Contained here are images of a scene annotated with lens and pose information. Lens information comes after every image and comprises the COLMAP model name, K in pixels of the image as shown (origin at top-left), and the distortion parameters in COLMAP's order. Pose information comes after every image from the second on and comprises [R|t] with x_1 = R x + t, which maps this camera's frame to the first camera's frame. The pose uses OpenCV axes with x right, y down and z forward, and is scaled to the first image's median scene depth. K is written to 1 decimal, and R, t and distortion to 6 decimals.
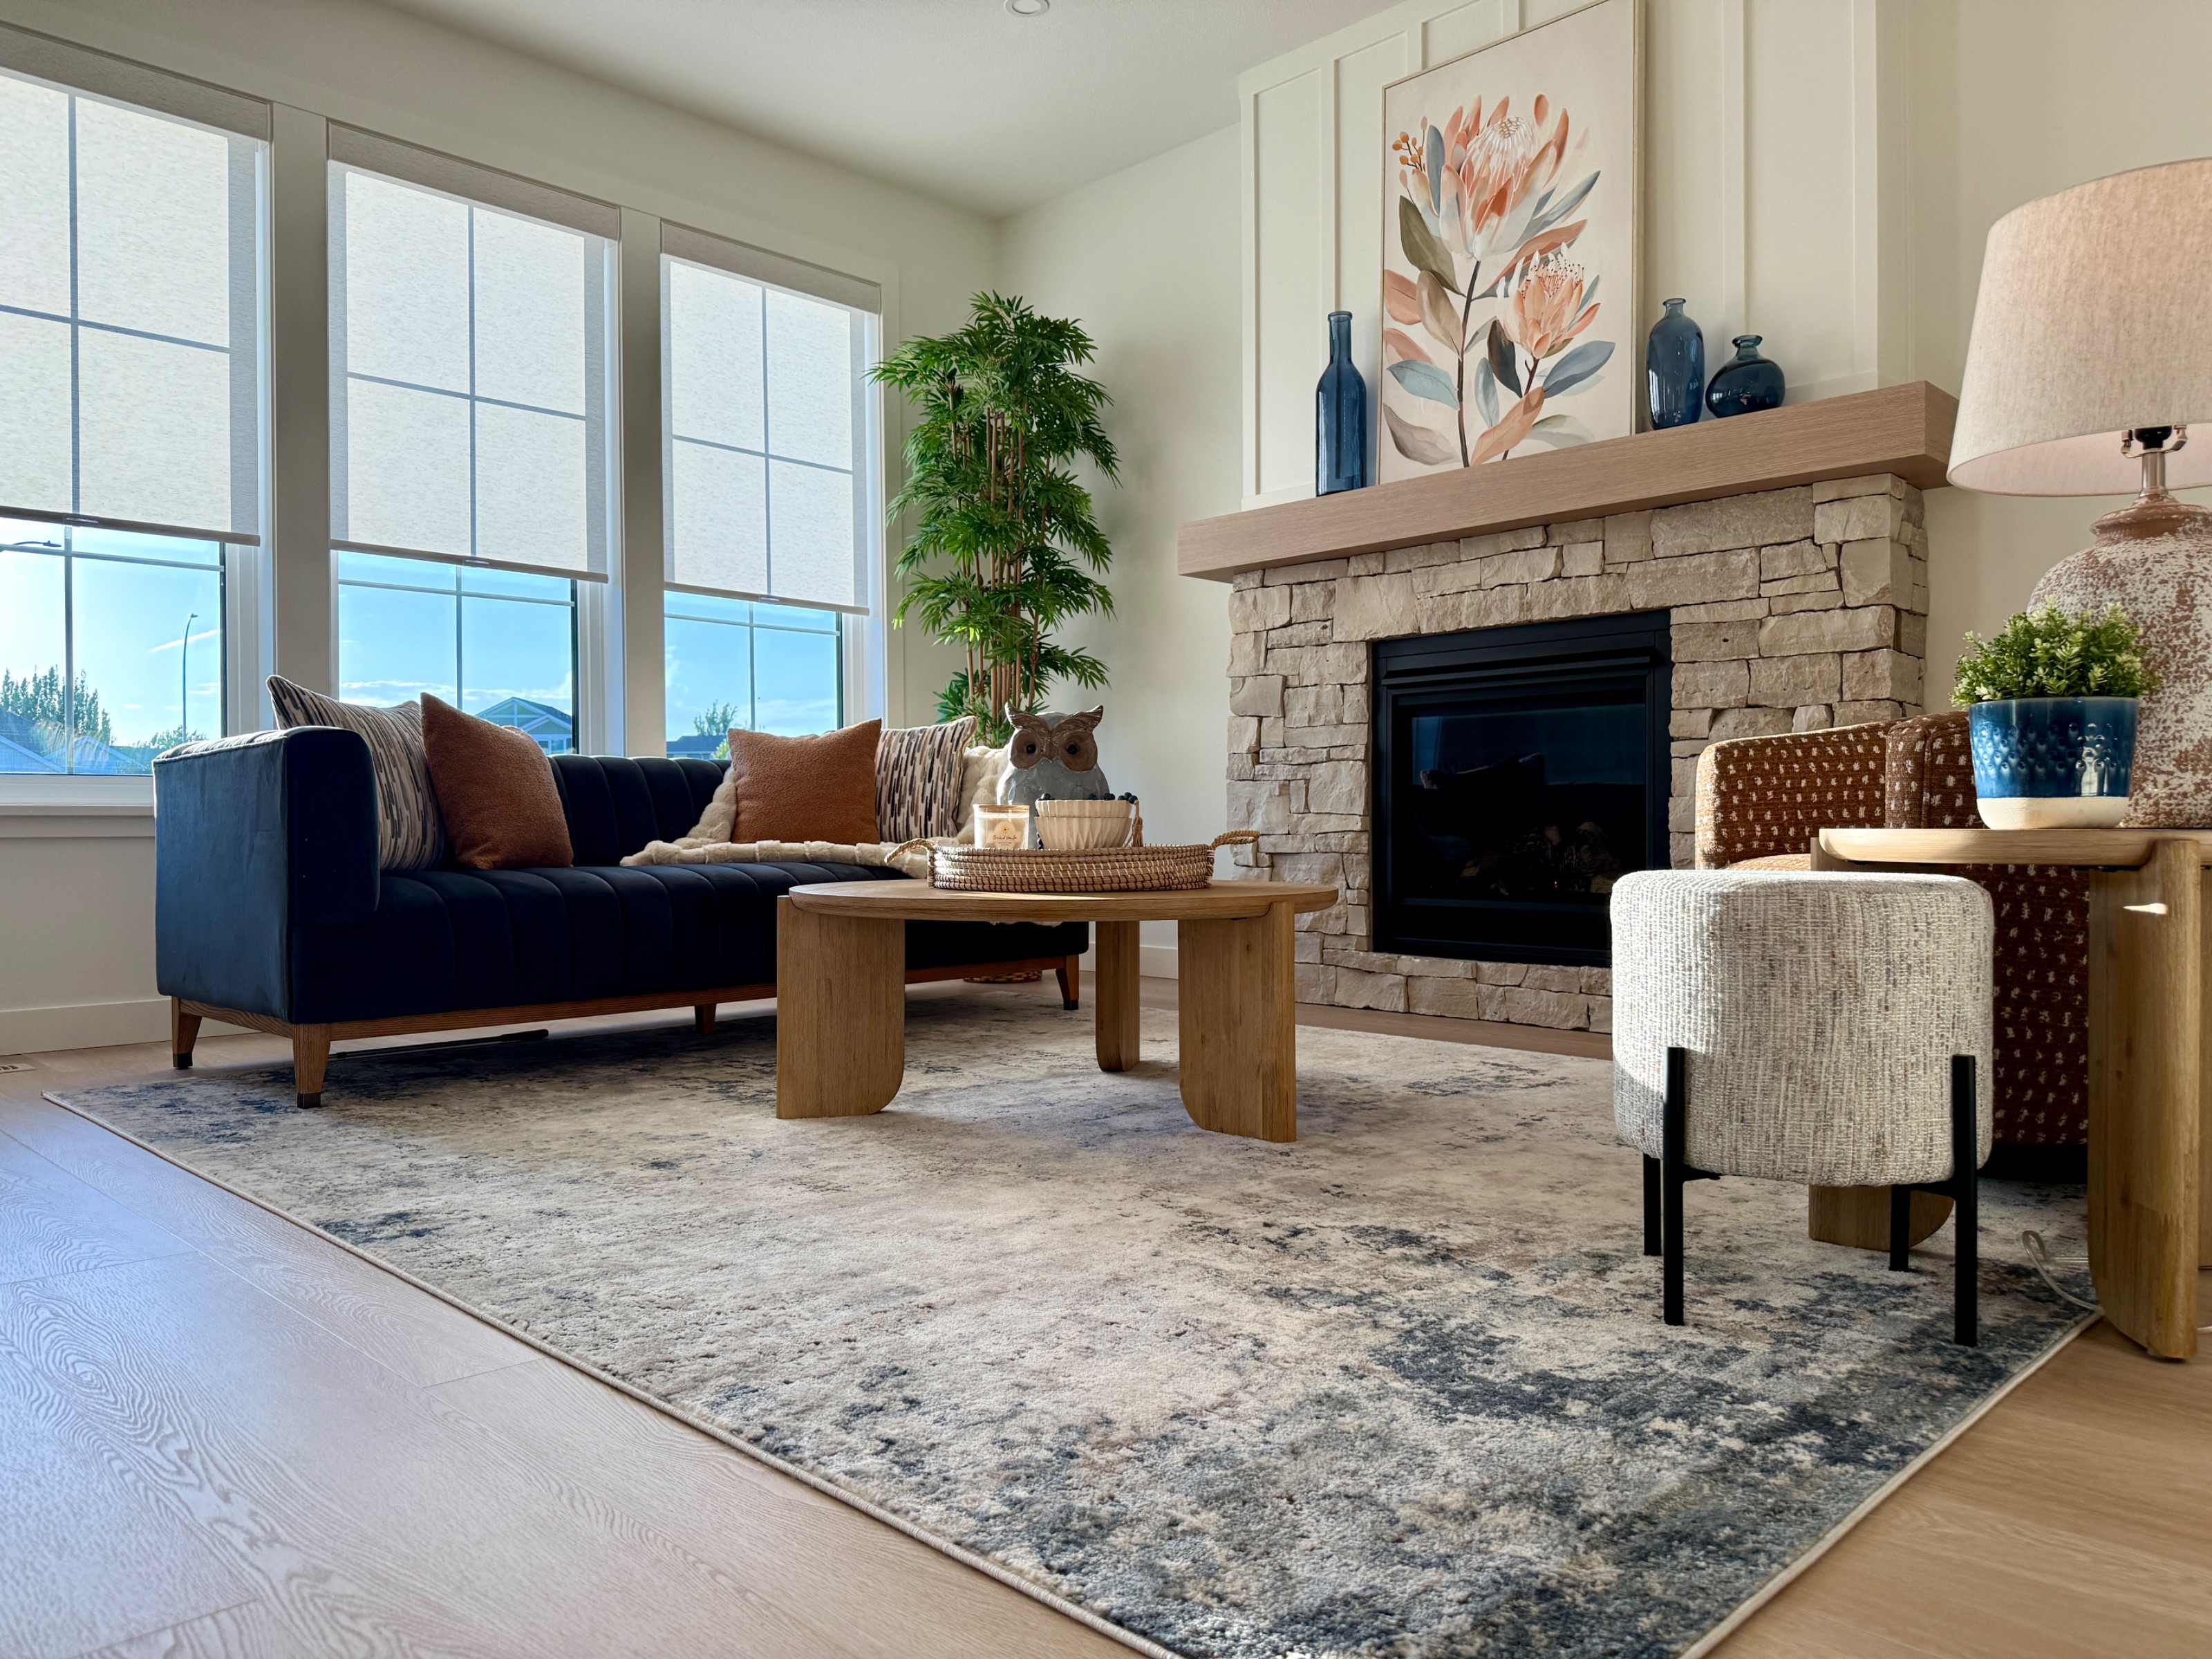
lens RADIAL K [[1556.3, 0, 1106.0], [0, 1556.3, 829.5], [0, 0, 1]] dist [0.158743, -0.269259]
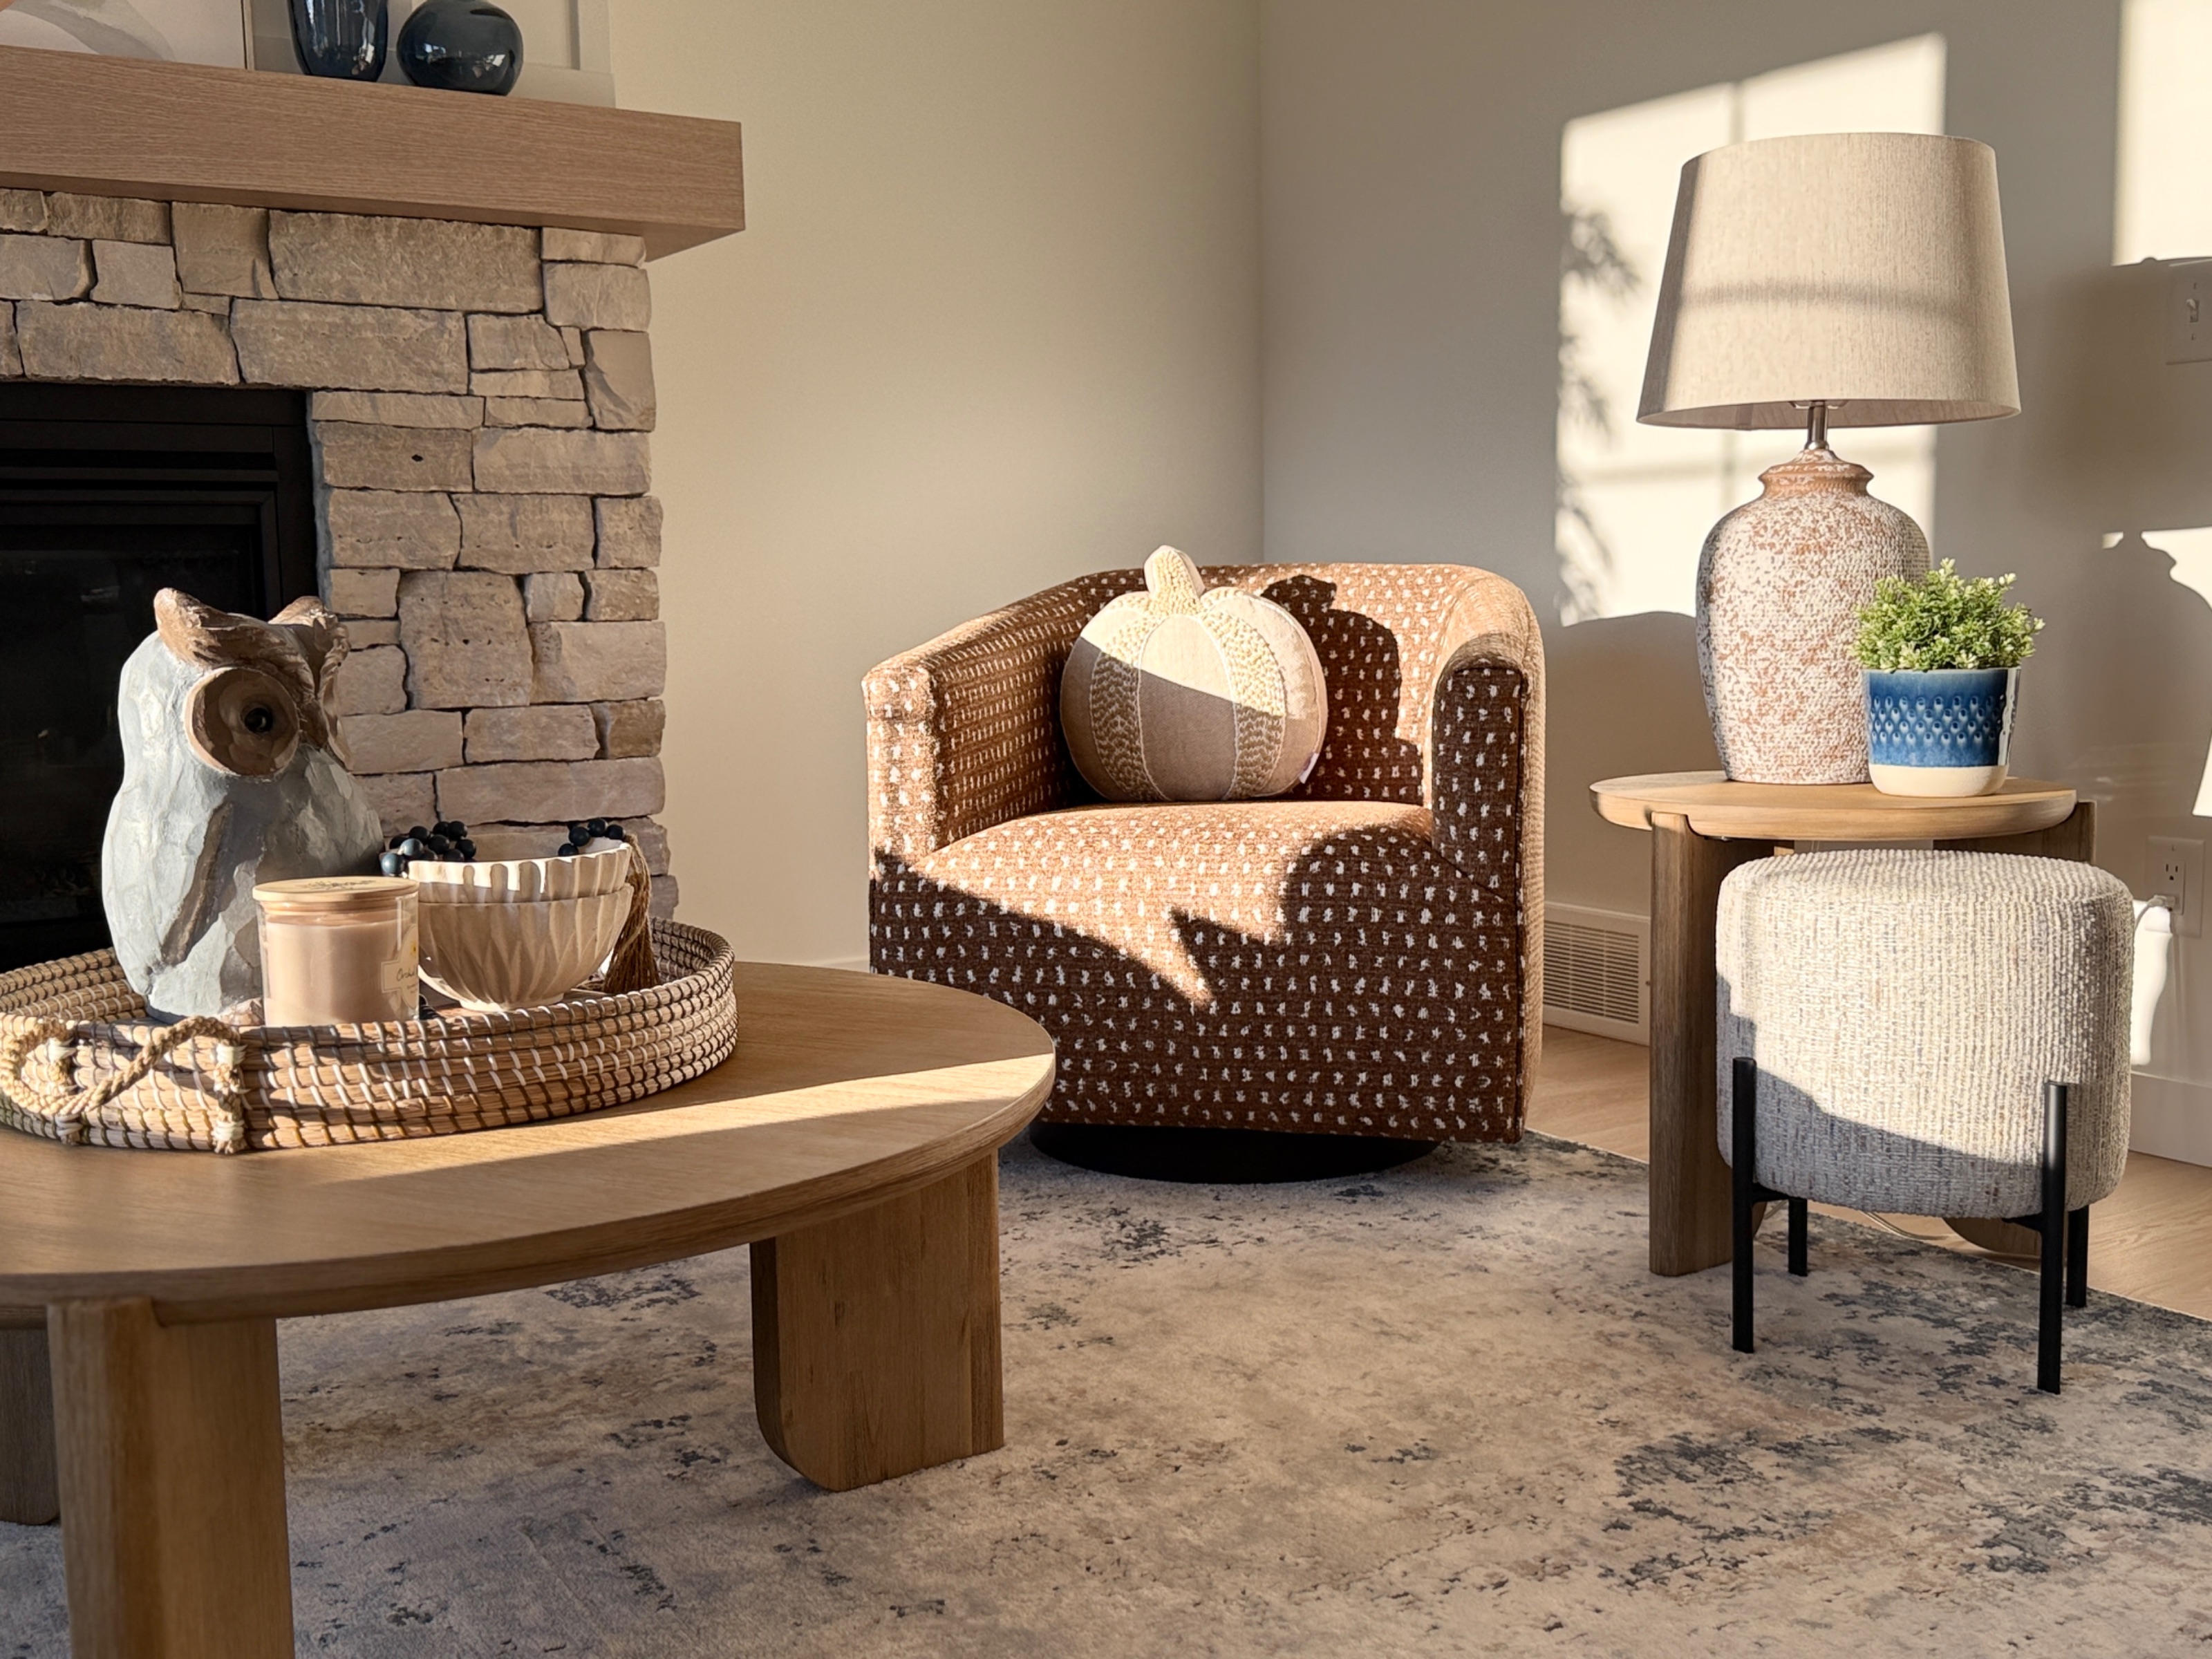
lens RADIAL K [[2268.3, 0, 1106.0], [0, 2268.3, 829.5], [0, 0, 1]] dist [0.157664, -0.336764]
pose [[0.212267, -0.103009, 0.971767, -0.853648], [0.018847, 0.994675, 0.101321, -0.122816], [-0.977030, -0.003192, 0.213078, 1.096121]]
